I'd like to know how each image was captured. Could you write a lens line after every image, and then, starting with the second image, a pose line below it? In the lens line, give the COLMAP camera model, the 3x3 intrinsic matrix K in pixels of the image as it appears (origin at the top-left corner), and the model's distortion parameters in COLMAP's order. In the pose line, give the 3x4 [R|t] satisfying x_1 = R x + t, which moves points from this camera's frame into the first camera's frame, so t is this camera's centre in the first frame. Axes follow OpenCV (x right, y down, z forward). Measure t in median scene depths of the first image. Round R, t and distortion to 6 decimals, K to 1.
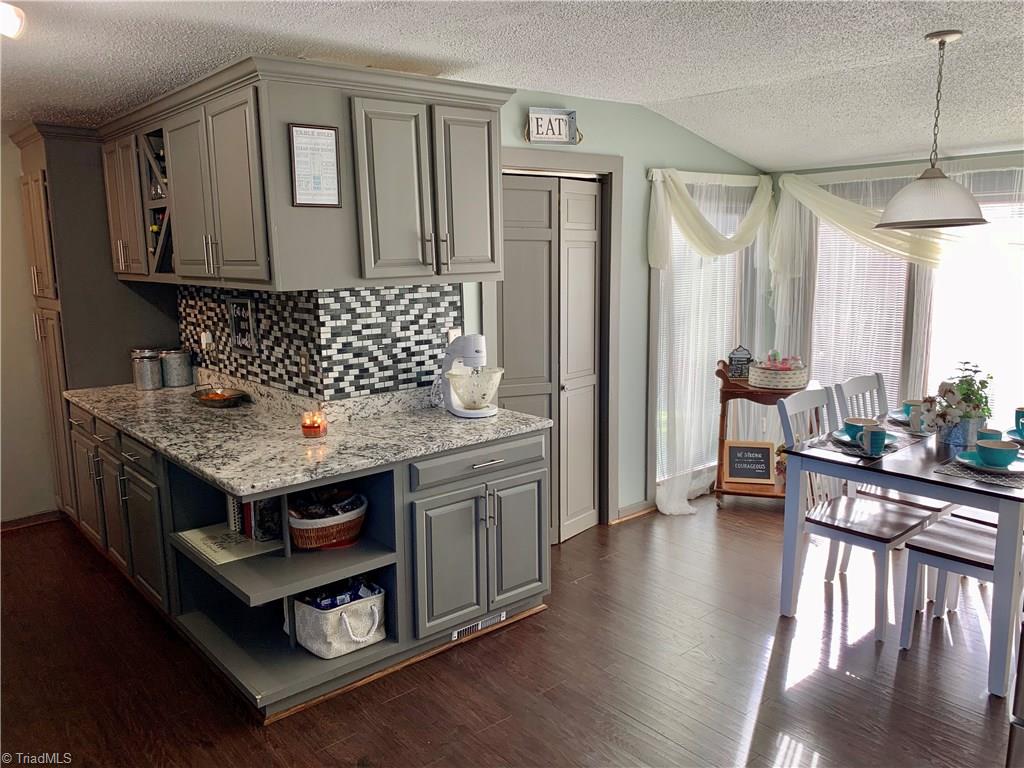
lens RADIAL K [[797.4, 0, 511.5], [0, 797.4, 385.0], [0, 0, 1]] dist [0.002400, 0.000202]
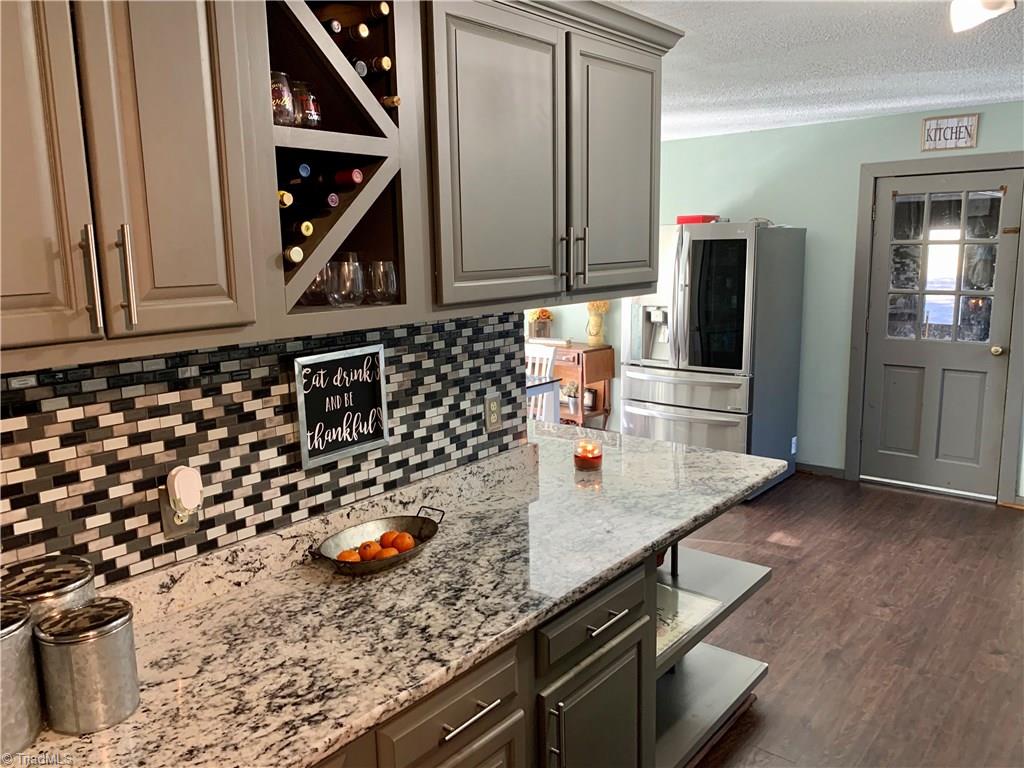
lens RADIAL K [[797.4, 0, 511.9], [0, 797.4, 382.2], [0, 0, 1]] dist [0.002400, 0.000202]
pose [[-0.180026, -0.155848, 0.971238, -0.921564], [0.183904, 0.964627, 0.188875, -0.176876], [-0.966318, 0.212617, -0.144996, 1.042141]]
